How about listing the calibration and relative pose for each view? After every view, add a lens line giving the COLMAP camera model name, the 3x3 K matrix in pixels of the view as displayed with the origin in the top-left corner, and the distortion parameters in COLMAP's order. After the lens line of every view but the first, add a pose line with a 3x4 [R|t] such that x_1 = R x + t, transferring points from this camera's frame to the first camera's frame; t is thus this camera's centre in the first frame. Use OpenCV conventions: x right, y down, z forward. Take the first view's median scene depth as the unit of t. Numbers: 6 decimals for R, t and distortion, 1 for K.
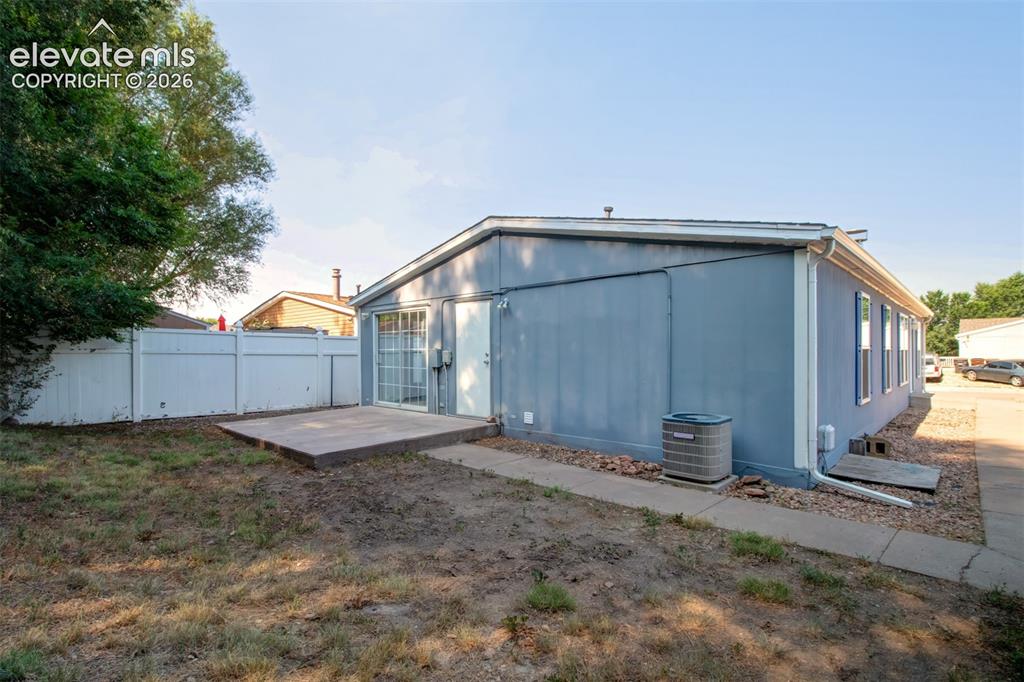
lens RADIAL K [[486.2, 0, 501.6], [0, 486.2, 354.2], [0, 0, 1]] dist [-0.001375, -0.000109]
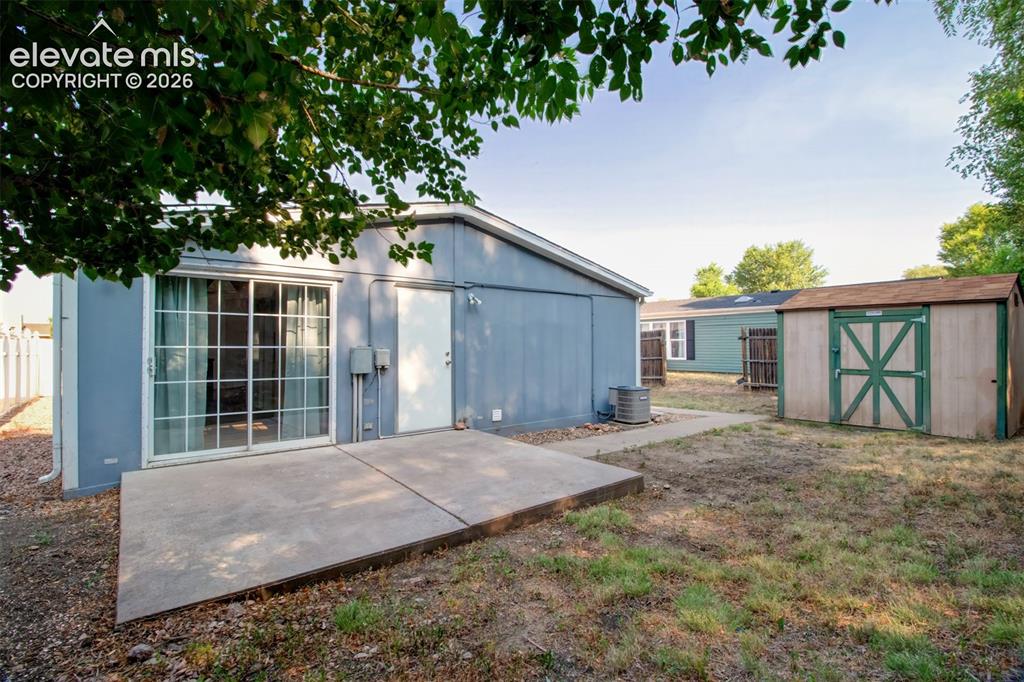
lens RADIAL K [[471.8, 0, 509.6], [0, 471.8, 331.0], [0, 0, 1]] dist [-0.011127, -0.000715]
pose [[0.132181, 0.037553, 0.990514, -0.794146], [0.006869, 0.999223, -0.038800, -0.005533], [-0.991202, 0.011932, 0.131820, 0.722153]]
